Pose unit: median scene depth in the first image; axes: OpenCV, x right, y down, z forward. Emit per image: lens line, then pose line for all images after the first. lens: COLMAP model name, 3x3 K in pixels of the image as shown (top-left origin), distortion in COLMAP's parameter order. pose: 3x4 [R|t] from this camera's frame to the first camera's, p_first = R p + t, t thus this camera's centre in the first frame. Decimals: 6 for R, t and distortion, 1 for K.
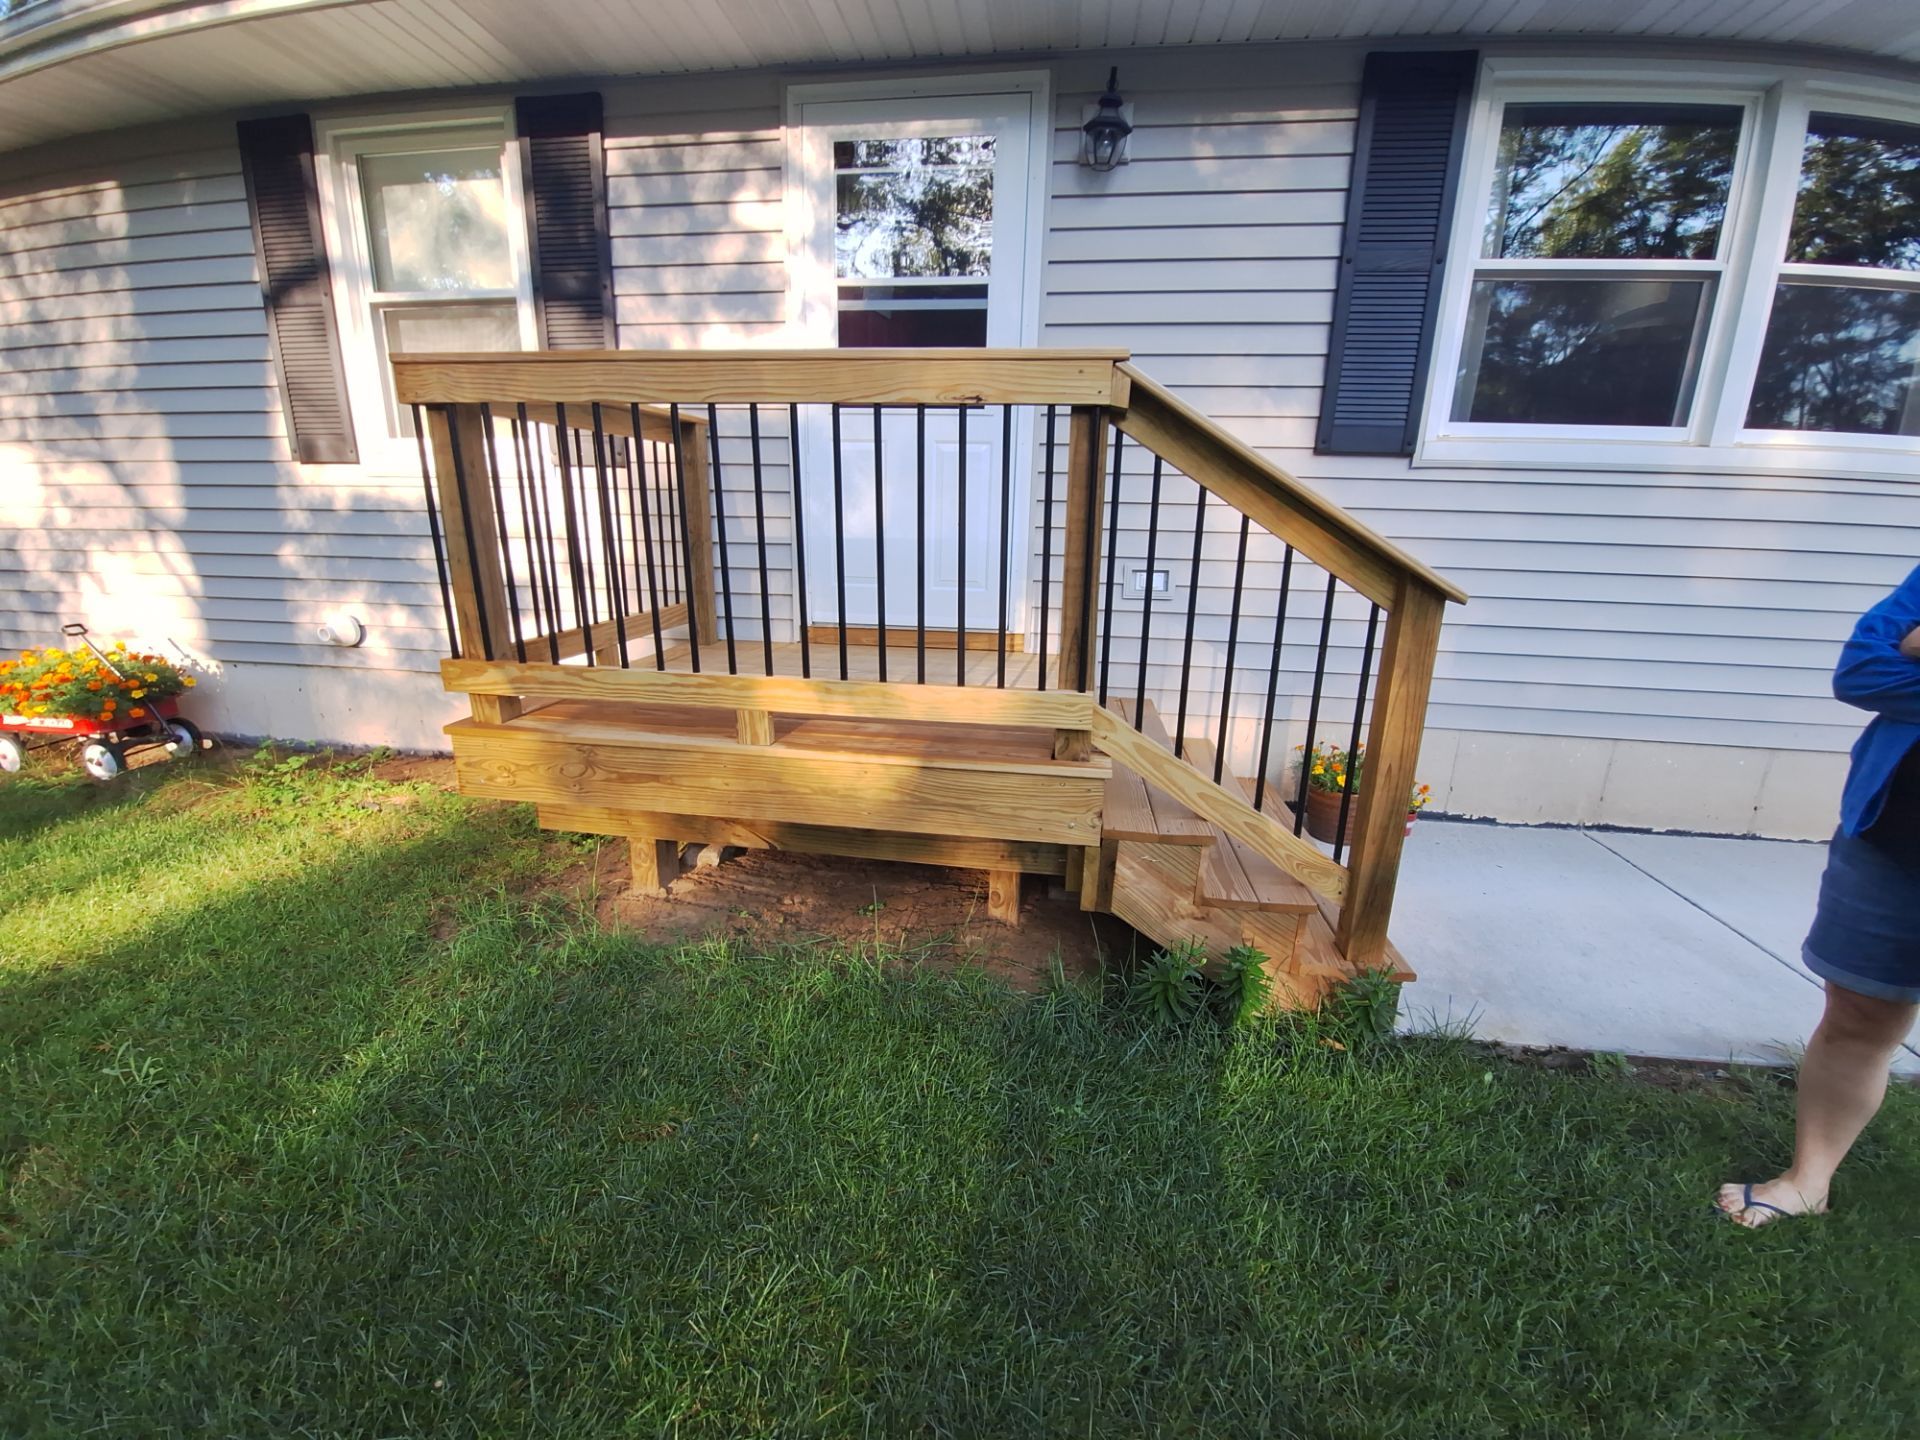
lens RADIAL K [[761.1, 0, 960.0], [0, 761.1, 720.0], [0, 0, 1]] dist [-0.019743, -0.000592]
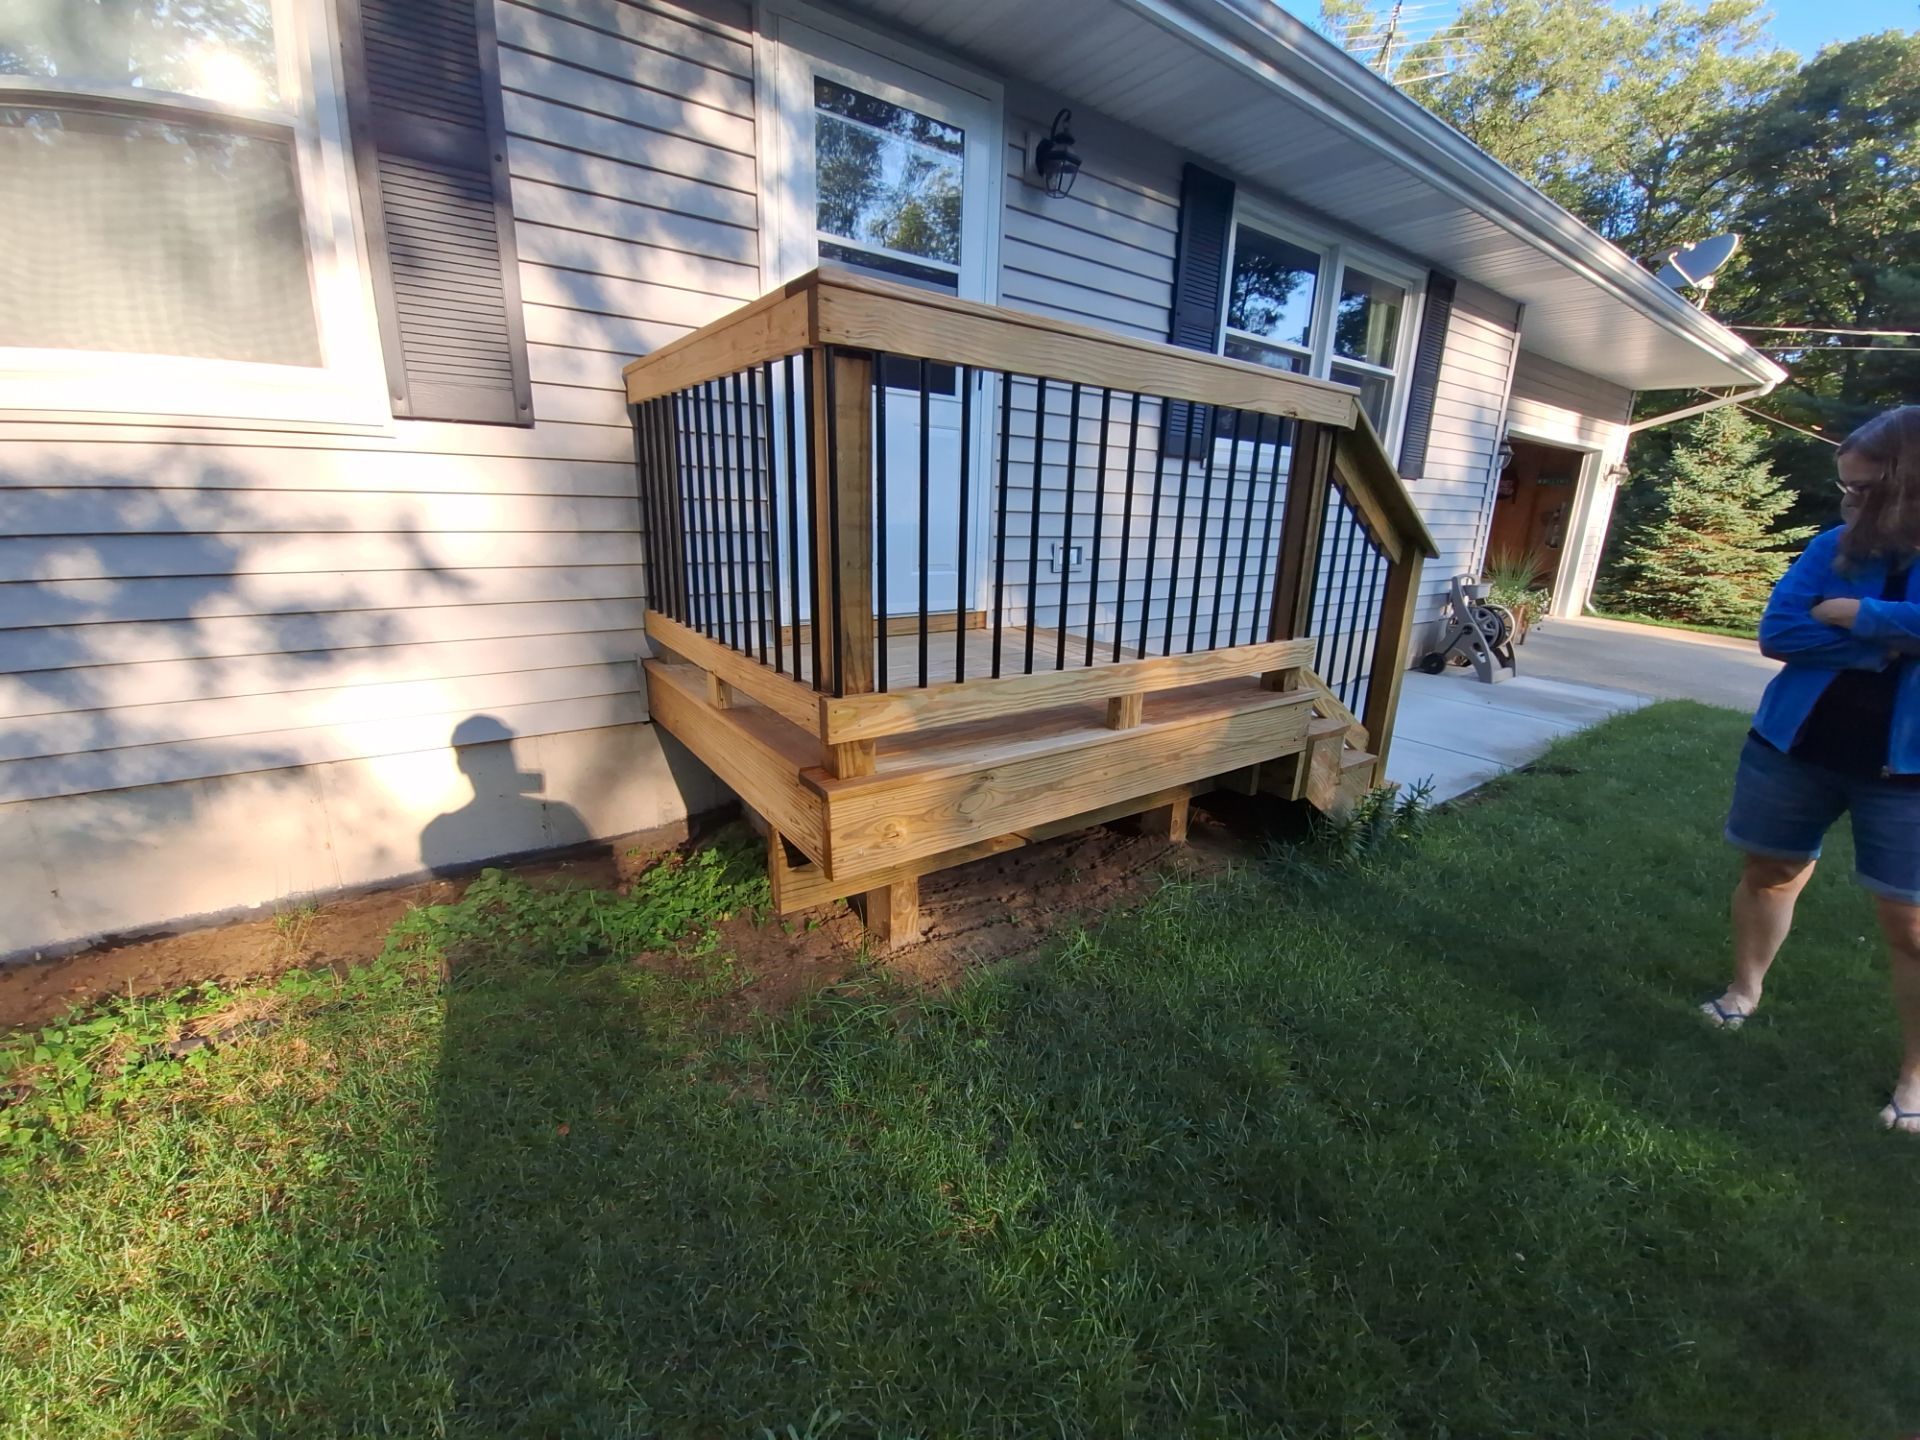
lens RADIAL K [[761.1, 0, 960.0], [0, 761.1, 720.0], [0, 0, 1]] dist [-0.019743, -0.000592]
pose [[0.727531, -0.186058, 0.660365, -0.743844], [0.166736, 0.981618, 0.092876, -0.074827], [-0.665506, 0.042536, 0.745179, 0.253764]]
